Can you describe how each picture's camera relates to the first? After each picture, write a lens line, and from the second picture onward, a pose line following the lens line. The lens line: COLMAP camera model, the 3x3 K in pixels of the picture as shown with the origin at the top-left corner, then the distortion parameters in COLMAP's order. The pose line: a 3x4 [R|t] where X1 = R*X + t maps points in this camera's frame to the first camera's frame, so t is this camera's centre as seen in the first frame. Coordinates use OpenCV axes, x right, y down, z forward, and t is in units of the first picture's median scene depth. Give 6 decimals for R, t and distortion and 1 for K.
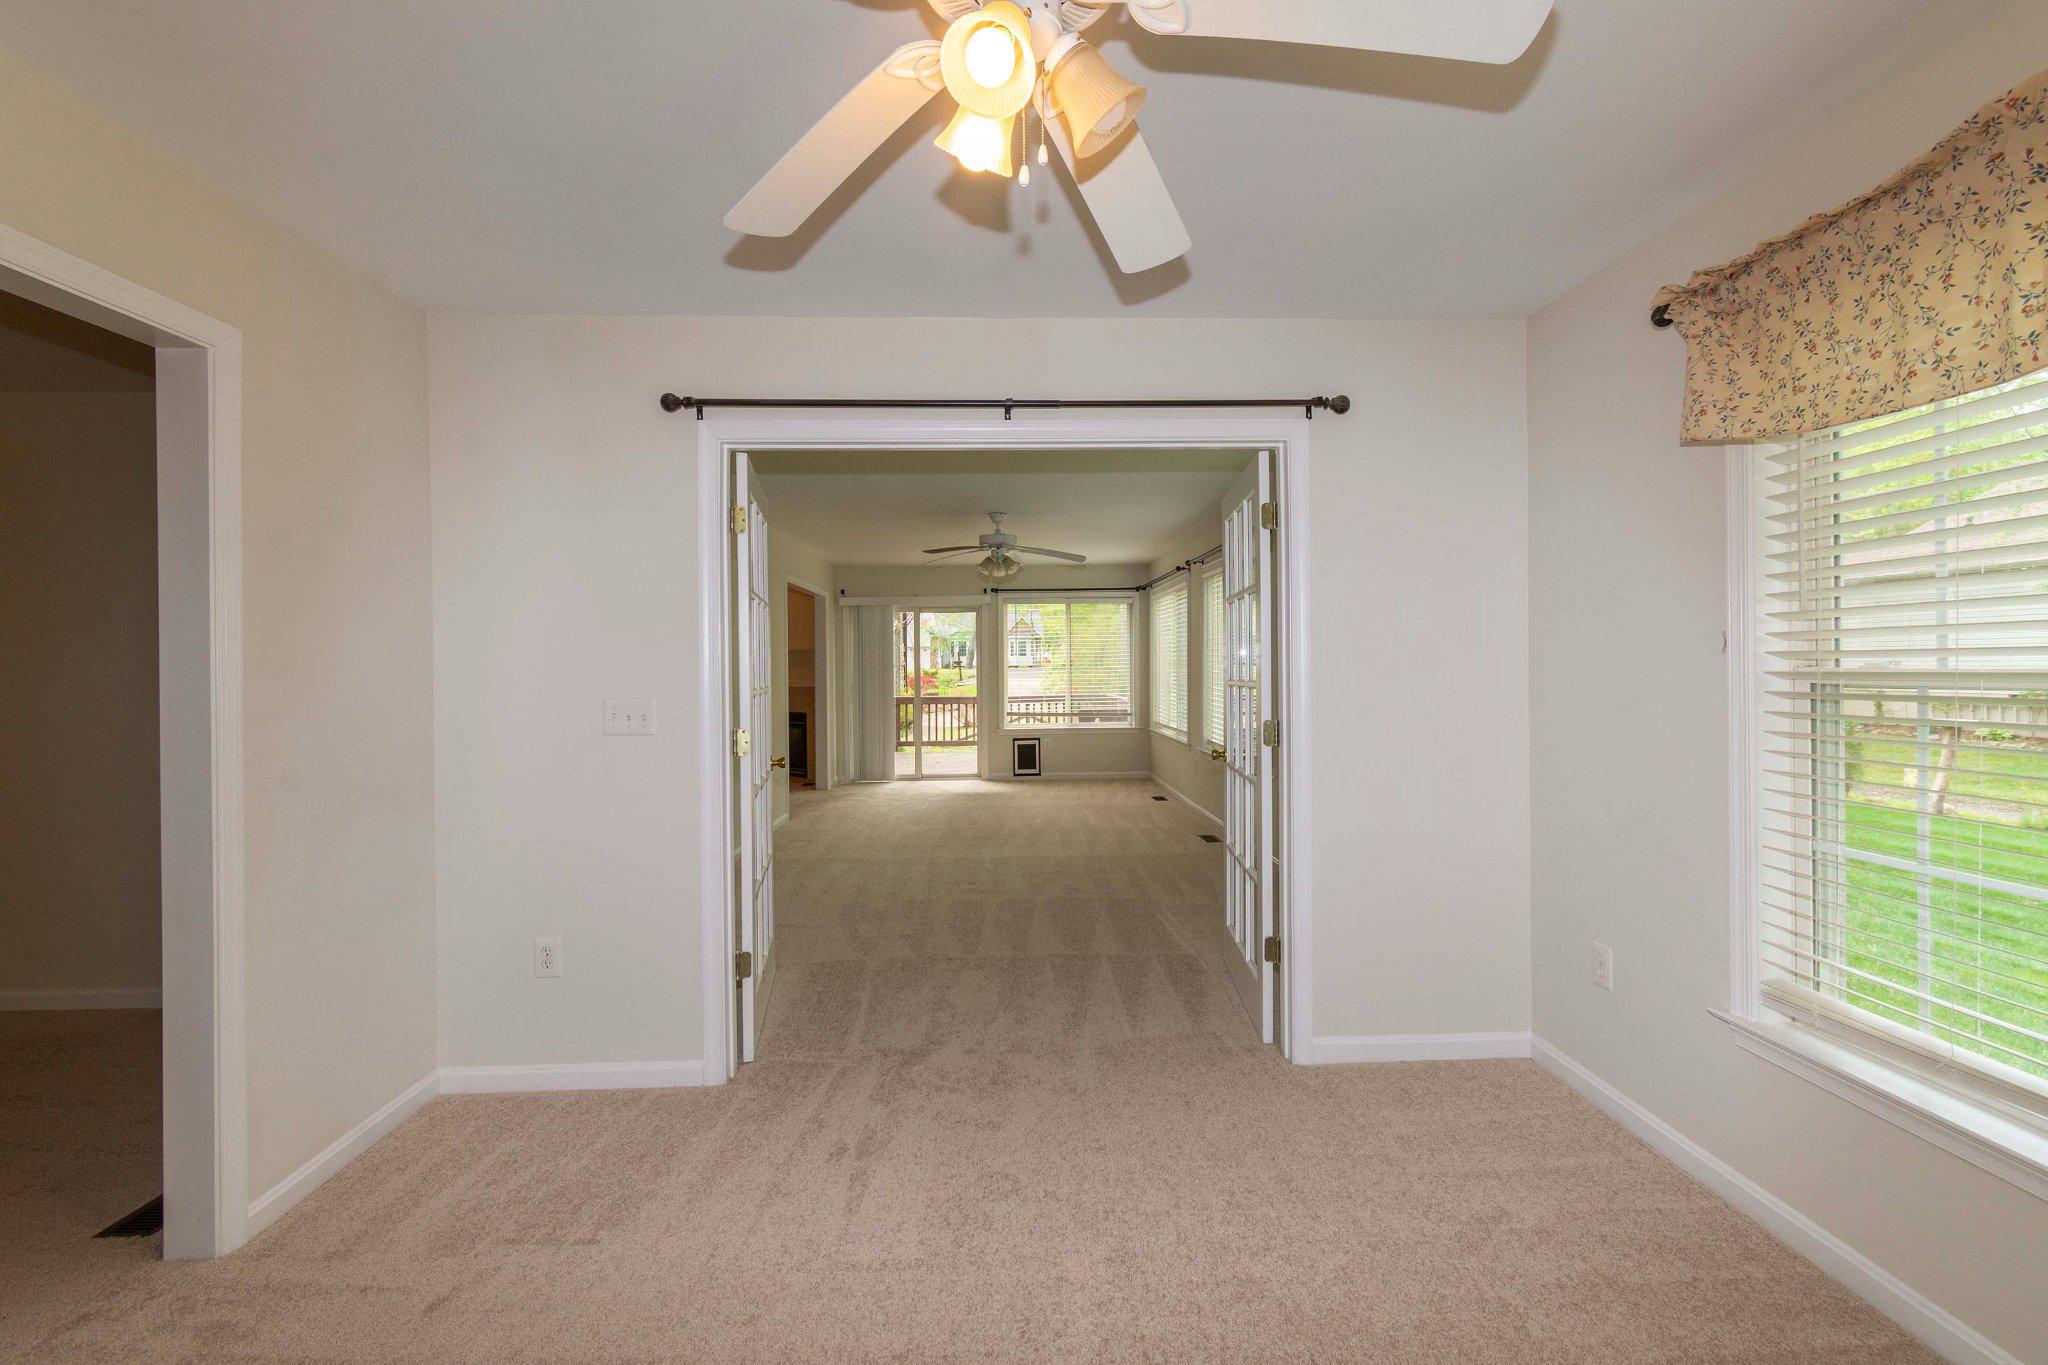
lens RADIAL K [[903.7, 0, 1024.1], [0, 903.7, 671.1], [0, 0, 1]] dist [-0.000408, 0.000685]
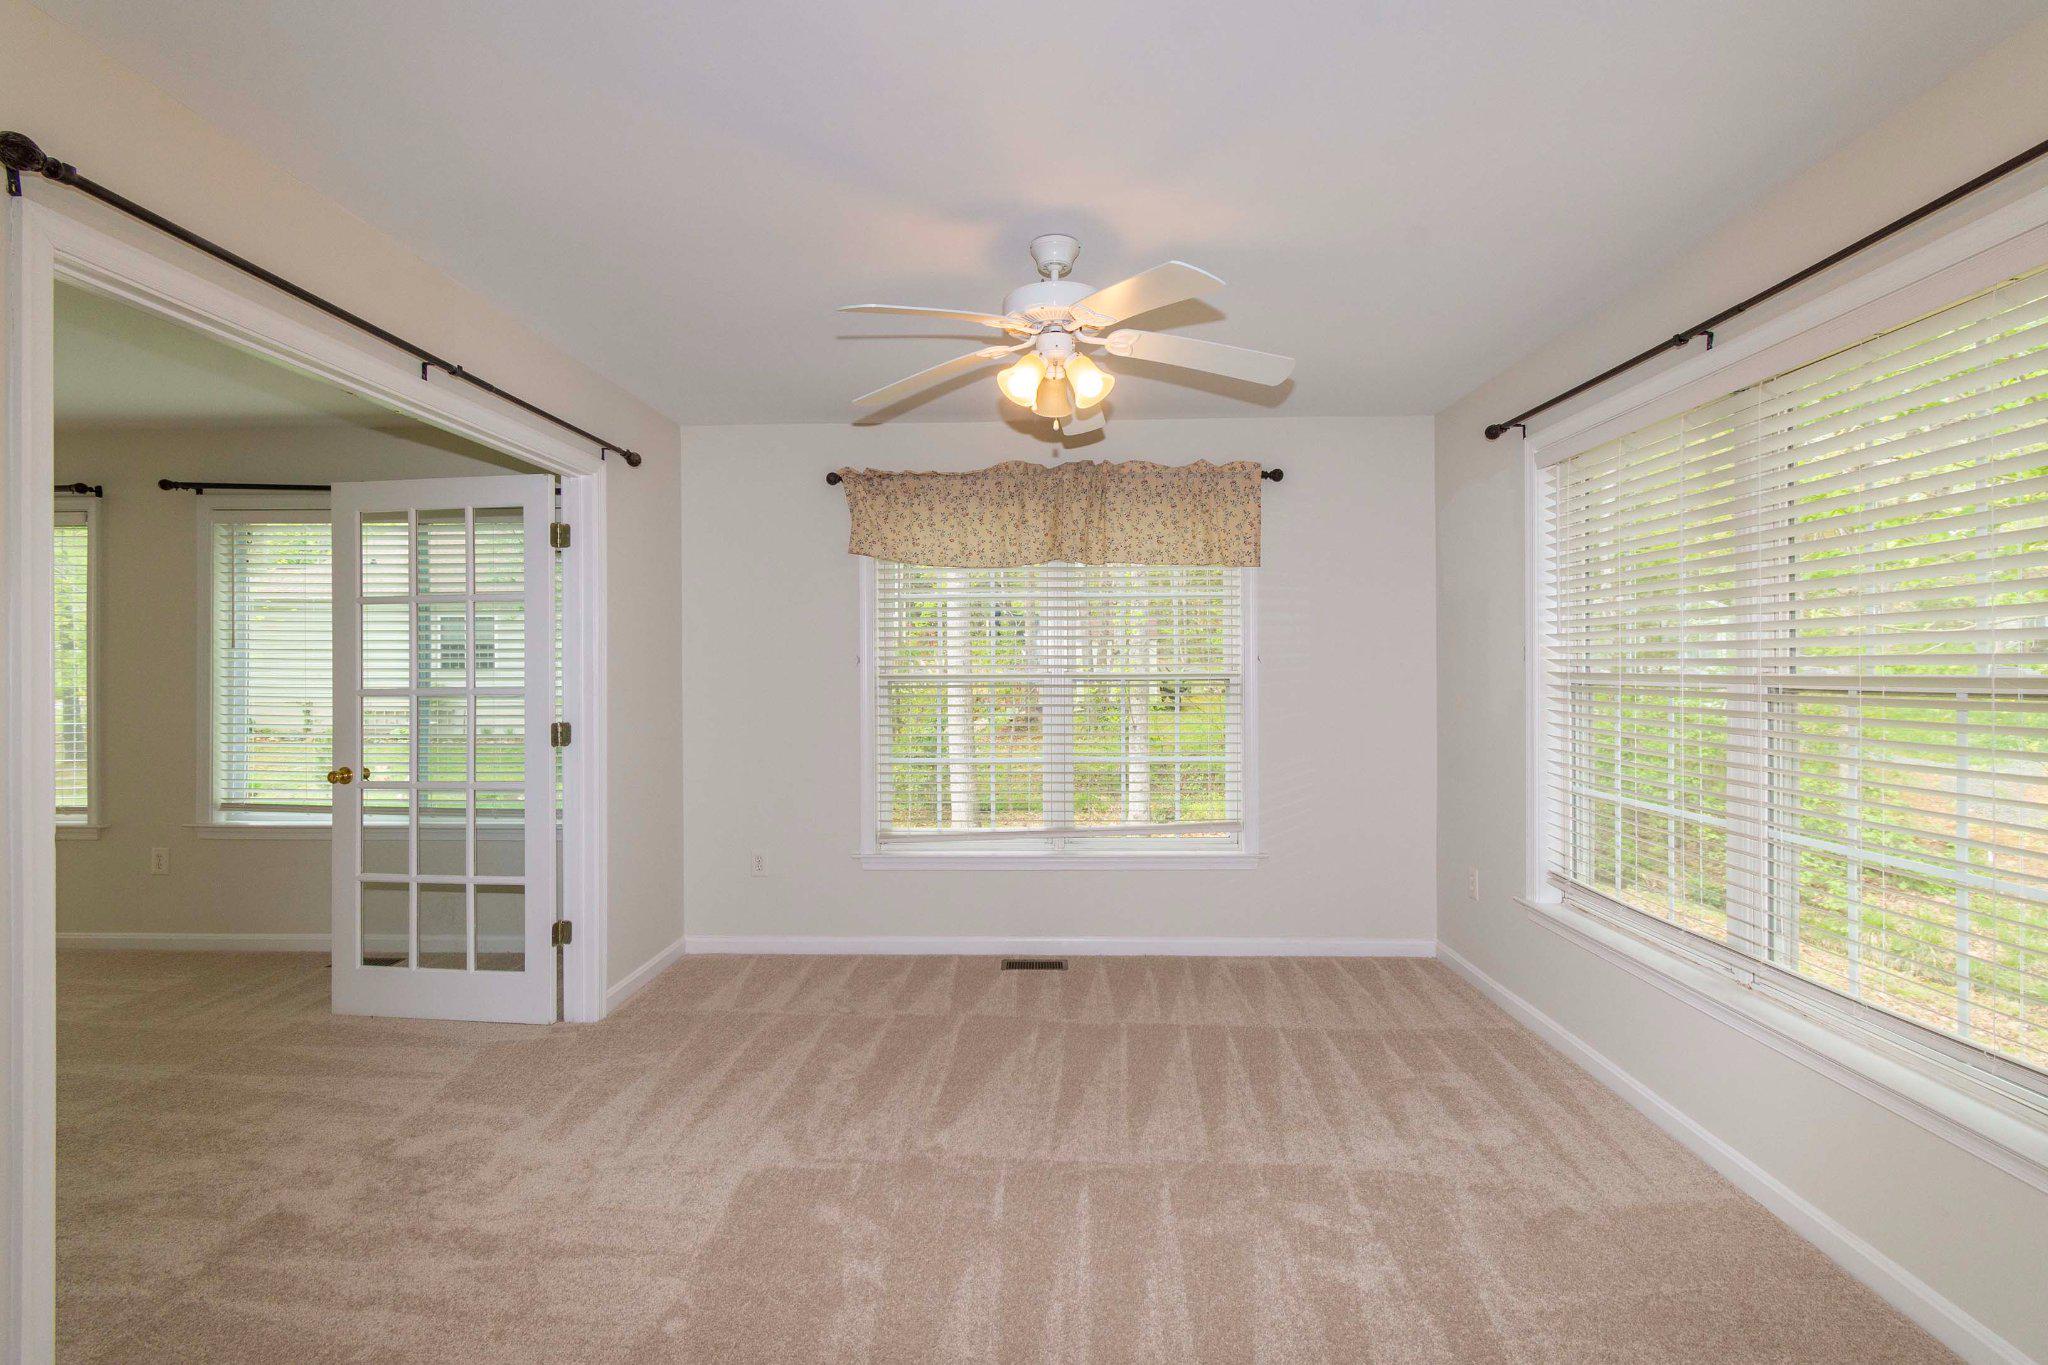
lens RADIAL K [[903.7, 0, 1024.1], [0, 903.7, 671.1], [0, 0, 1]] dist [-0.000408, 0.000685]
pose [[0.058658, 0.007220, 0.998252, -1.267042], [0.009318, 0.999926, -0.007780, 0.010294], [-0.998235, 0.009758, 0.058587, 0.612720]]
